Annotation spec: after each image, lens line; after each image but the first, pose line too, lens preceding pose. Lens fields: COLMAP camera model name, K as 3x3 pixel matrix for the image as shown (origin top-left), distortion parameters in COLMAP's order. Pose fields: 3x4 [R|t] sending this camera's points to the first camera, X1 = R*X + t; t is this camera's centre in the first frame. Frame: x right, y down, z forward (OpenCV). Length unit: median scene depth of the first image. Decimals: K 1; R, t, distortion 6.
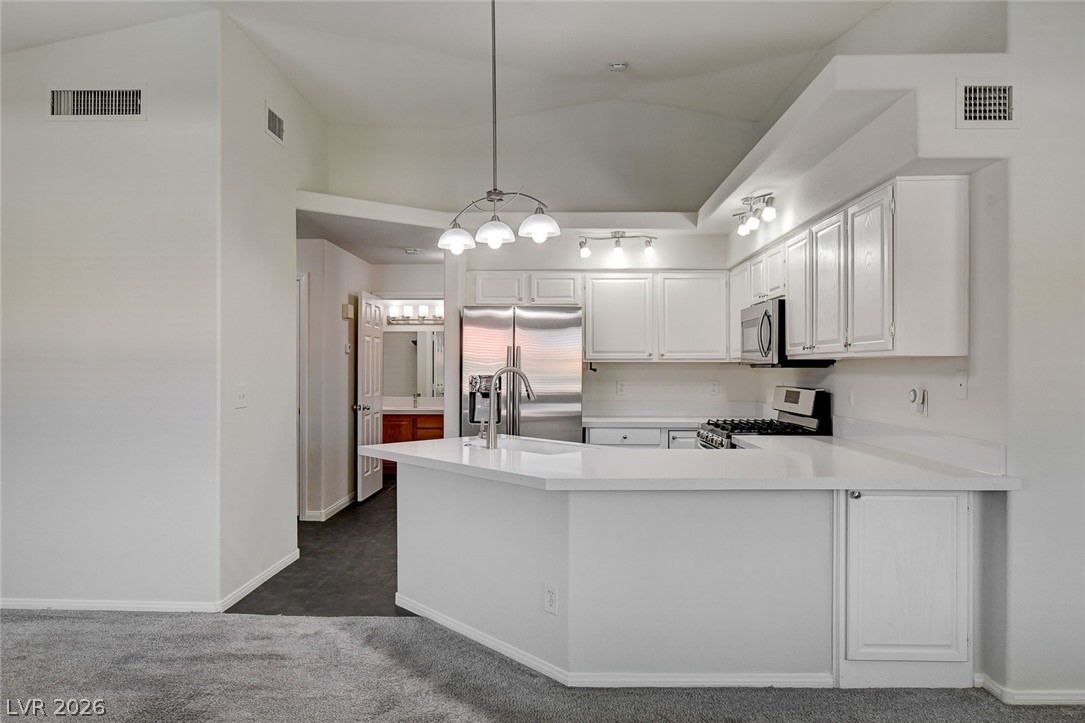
lens RADIAL K [[682.8, 0, 540.1], [0, 682.8, 363.5], [0, 0, 1]] dist [-0.008021, 0.000633]
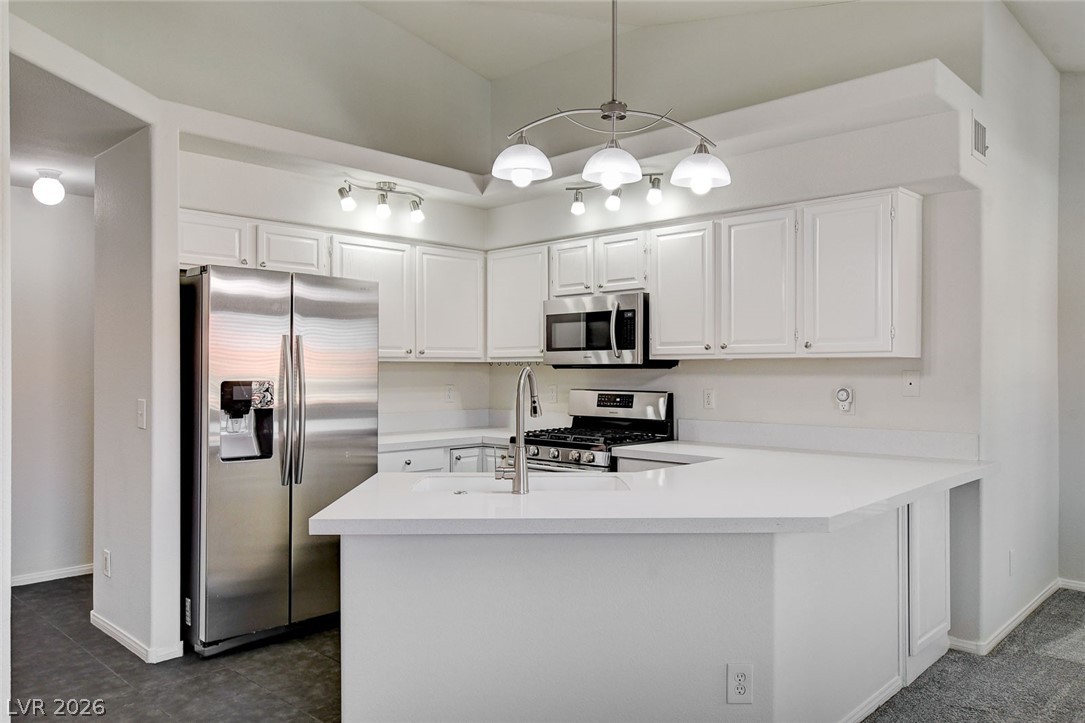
lens RADIAL K [[786.5, 0, 541.2], [0, 786.5, 367.0], [0, 0, 1]] dist [-0.014759, 0.033743]
pose [[0.674832, 0.000994, 0.737971, -0.461090], [-0.003340, 0.999993, 0.001707, 0.002503], [-0.737964, -0.003616, 0.674831, 0.362703]]
